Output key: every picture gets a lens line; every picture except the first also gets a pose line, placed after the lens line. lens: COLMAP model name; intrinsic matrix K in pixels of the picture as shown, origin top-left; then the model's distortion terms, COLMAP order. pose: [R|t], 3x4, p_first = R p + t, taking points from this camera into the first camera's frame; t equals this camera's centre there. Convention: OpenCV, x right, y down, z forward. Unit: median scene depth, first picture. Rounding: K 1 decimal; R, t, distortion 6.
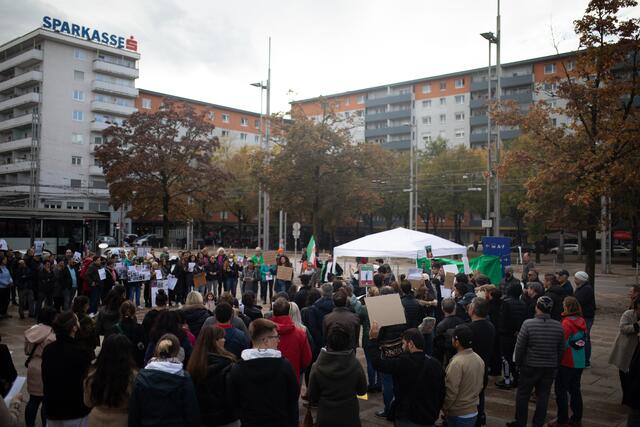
lens RADIAL K [[623.7, 0, 320.0], [0, 623.7, 213.5], [0, 0, 1]] dist [-0.075682, 0.141507]
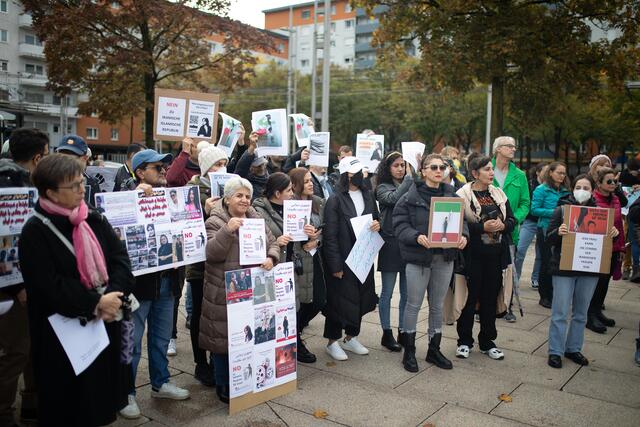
lens RADIAL K [[623.7, 0, 320.0], [0, 623.7, 213.5], [0, 0, 1]] dist [-0.075682, 0.141507]
pose [[0.997883, -0.000373, 0.065028, -0.247969], [-0.006745, 0.993997, 0.109203, 0.066759], [-0.064678, -0.109410, 0.991890, 0.782004]]
